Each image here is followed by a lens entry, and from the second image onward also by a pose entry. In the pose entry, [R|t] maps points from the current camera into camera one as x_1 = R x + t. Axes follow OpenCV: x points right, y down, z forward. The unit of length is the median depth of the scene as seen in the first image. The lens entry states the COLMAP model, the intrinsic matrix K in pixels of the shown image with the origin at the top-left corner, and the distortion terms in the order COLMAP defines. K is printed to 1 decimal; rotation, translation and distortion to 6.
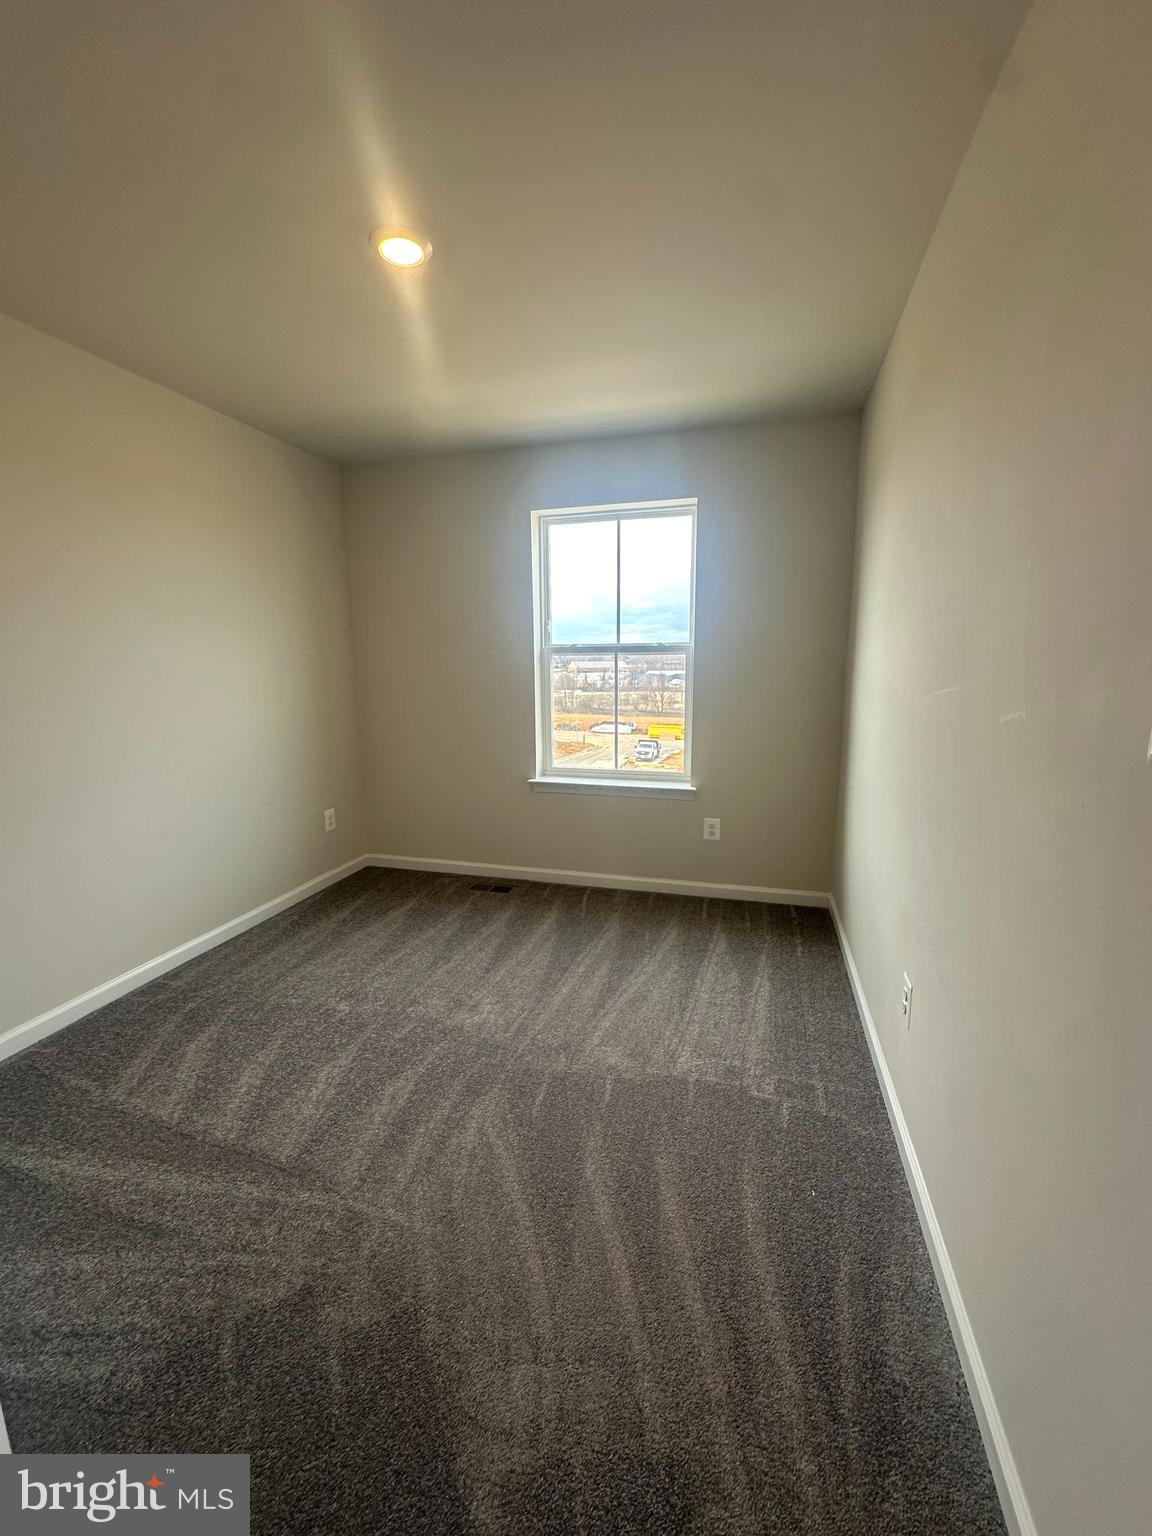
lens RADIAL K [[617.2, 0, 576.0], [0, 617.2, 768.0], [0, 0, 1]] dist [-0.002923, 0.000133]
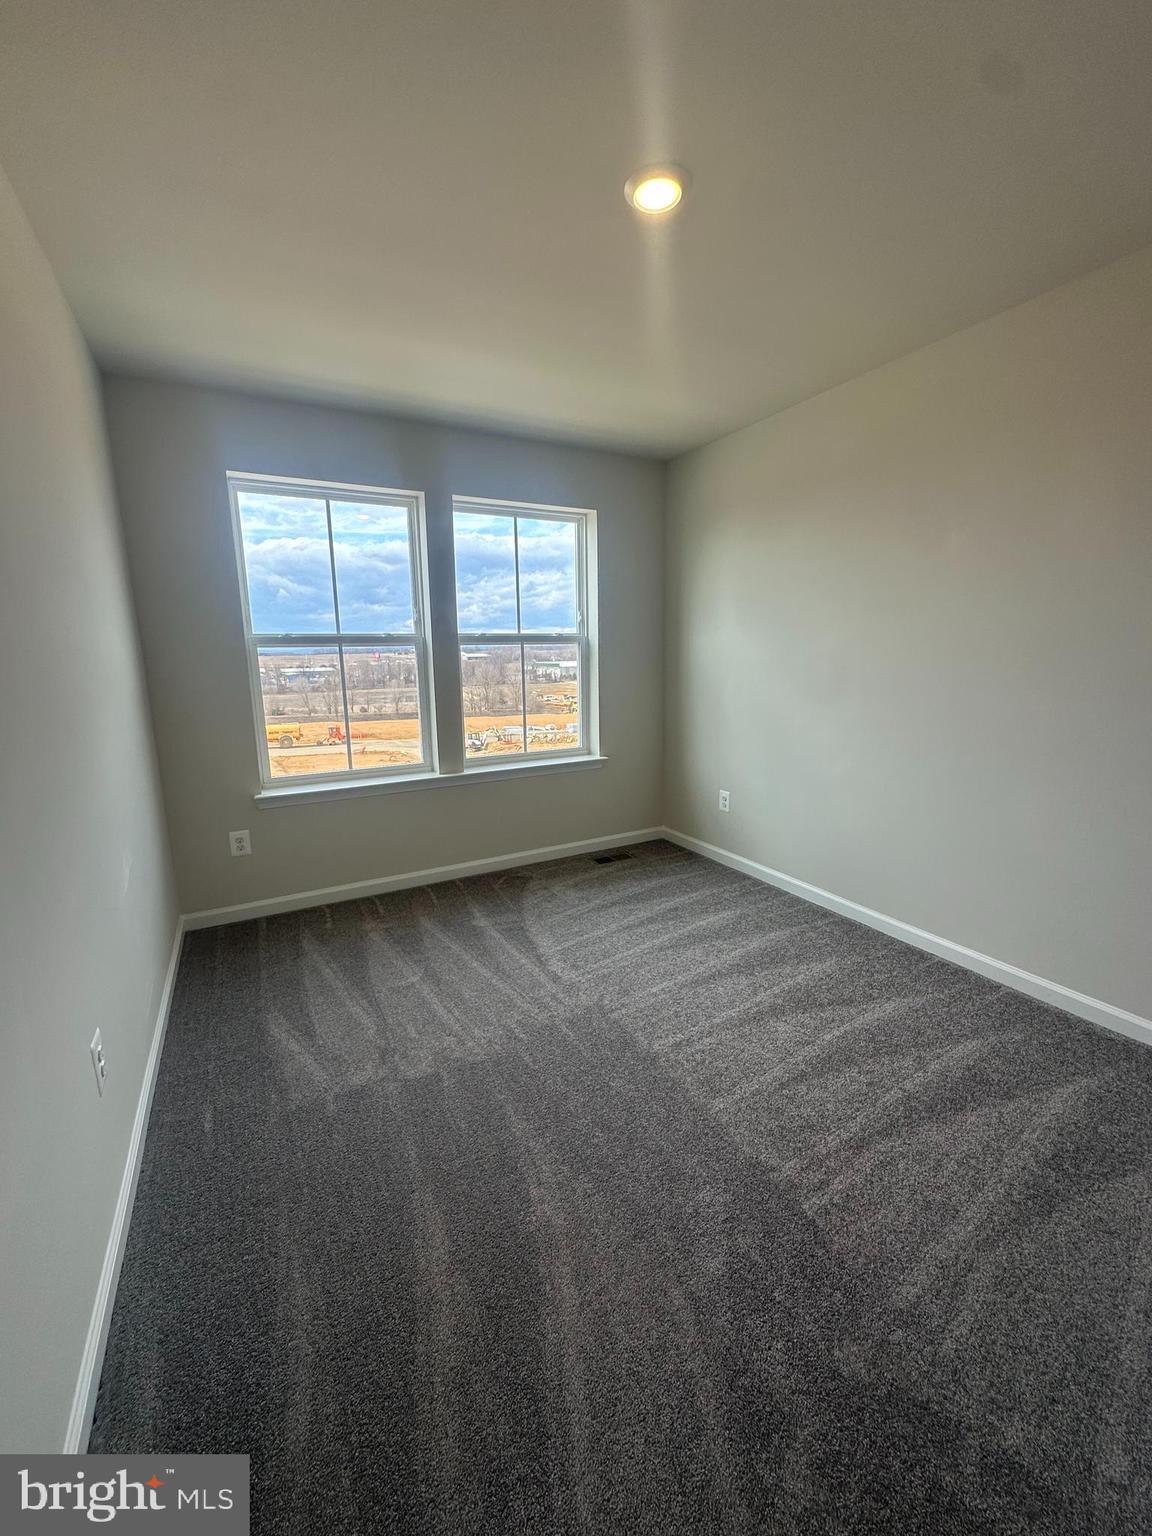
lens RADIAL K [[617.2, 0, 576.0], [0, 617.2, 768.0], [0, 0, 1]] dist [-0.002923, 0.000133]
pose [[0.710588, -0.136020, 0.690335, -0.354672], [0.129478, 0.989660, 0.061720, -0.014662], [-0.691592, 0.045526, 0.720852, 0.100518]]
